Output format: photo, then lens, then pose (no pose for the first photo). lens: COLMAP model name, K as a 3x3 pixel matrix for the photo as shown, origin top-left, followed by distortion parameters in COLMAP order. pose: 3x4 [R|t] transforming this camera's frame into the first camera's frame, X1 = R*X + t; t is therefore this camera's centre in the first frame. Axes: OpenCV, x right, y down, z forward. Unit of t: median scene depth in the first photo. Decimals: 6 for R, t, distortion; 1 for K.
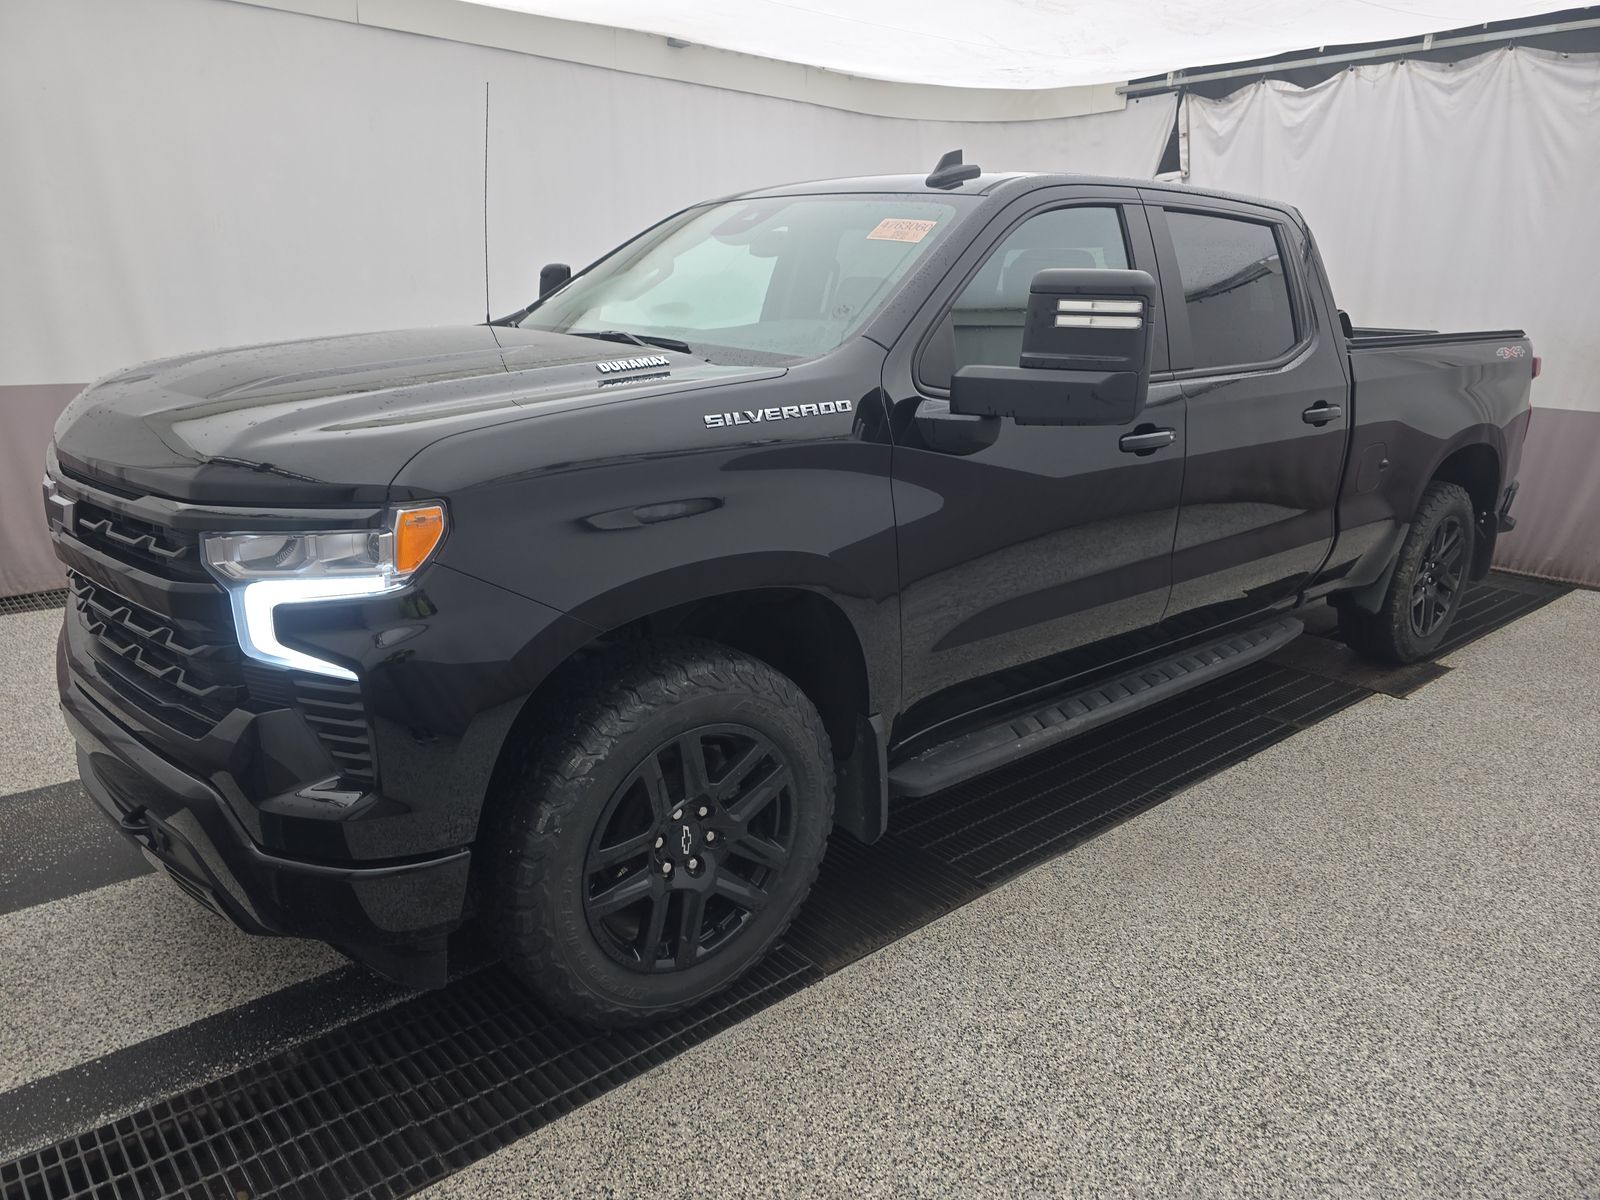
lens RADIAL K [[1073.4, 0, 801.6], [0, 1073.4, 597.9], [0, 0, 1]] dist [0.019357, -0.020164]
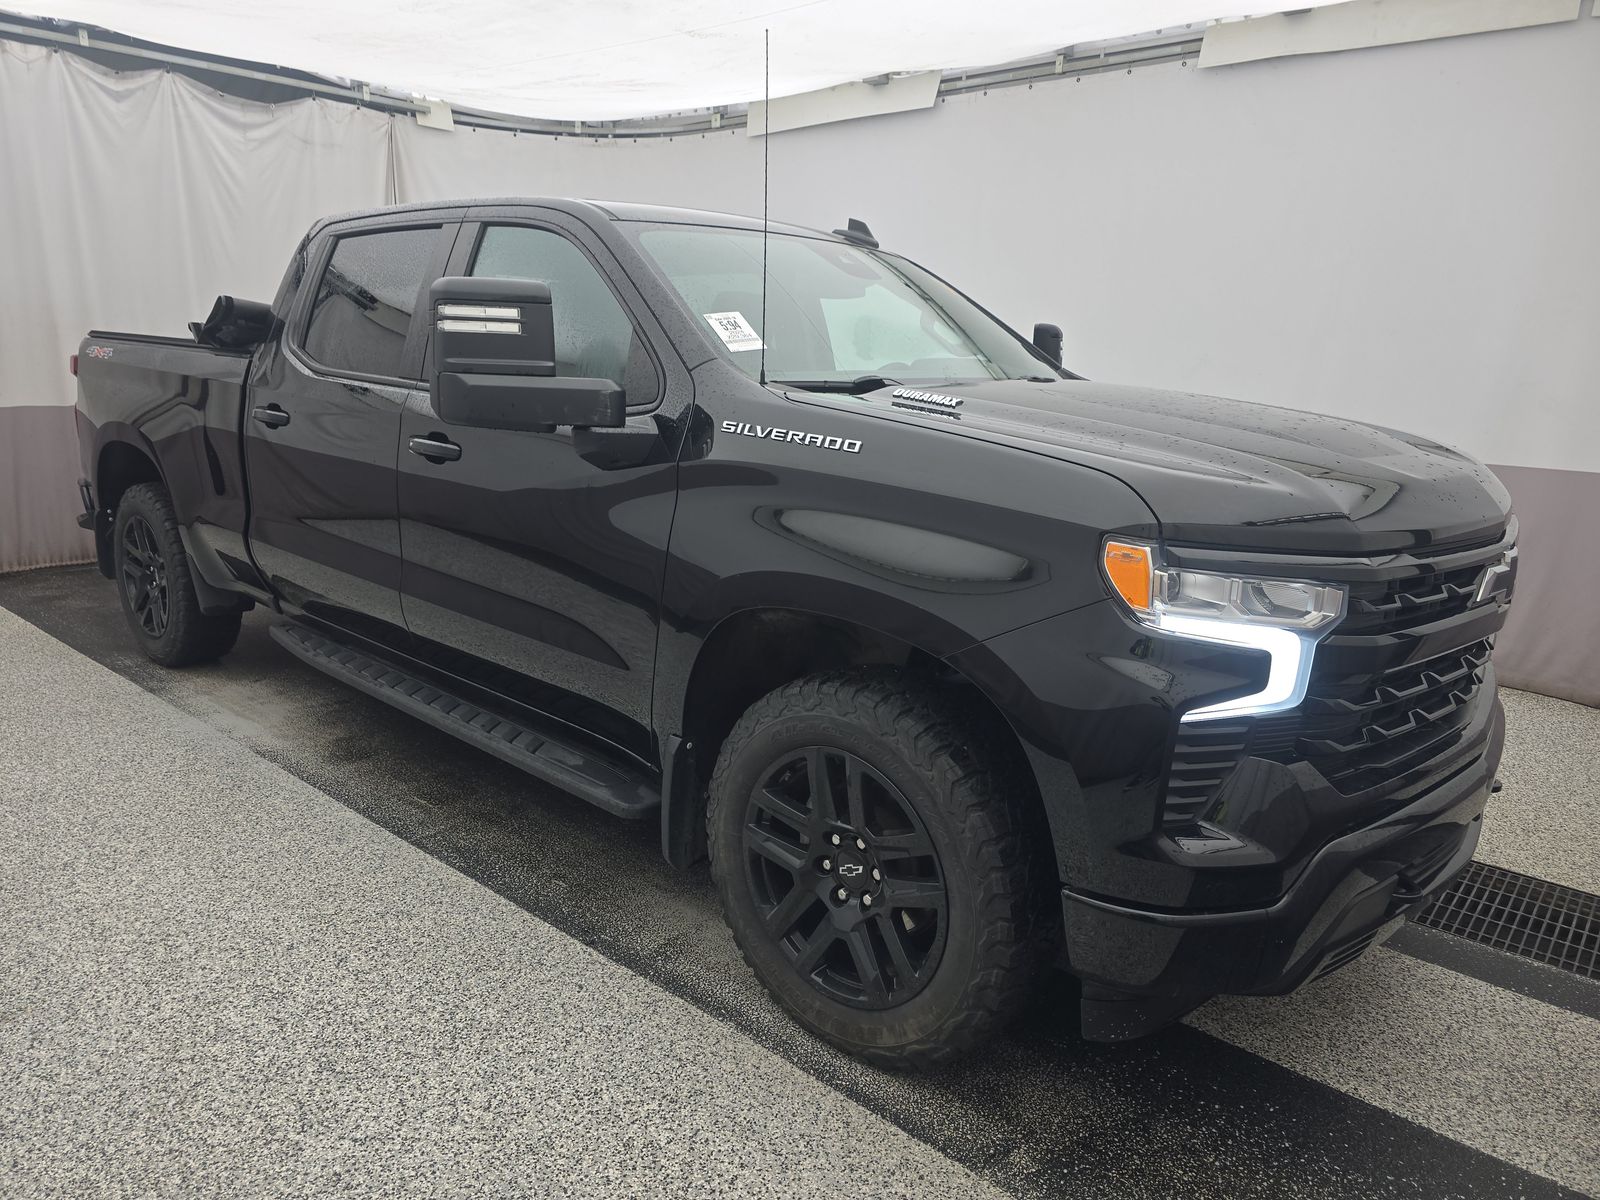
lens RADIAL K [[1073.4, 0, 803.5], [0, 1073.4, 594.0], [0, 0, 1]] dist [0.019357, -0.020164]
pose [[-0.126363, -0.247052, 0.960728, -0.543420], [0.235332, 0.933377, 0.270972, -0.169500], [-0.963665, 0.260331, -0.059805, 0.583794]]
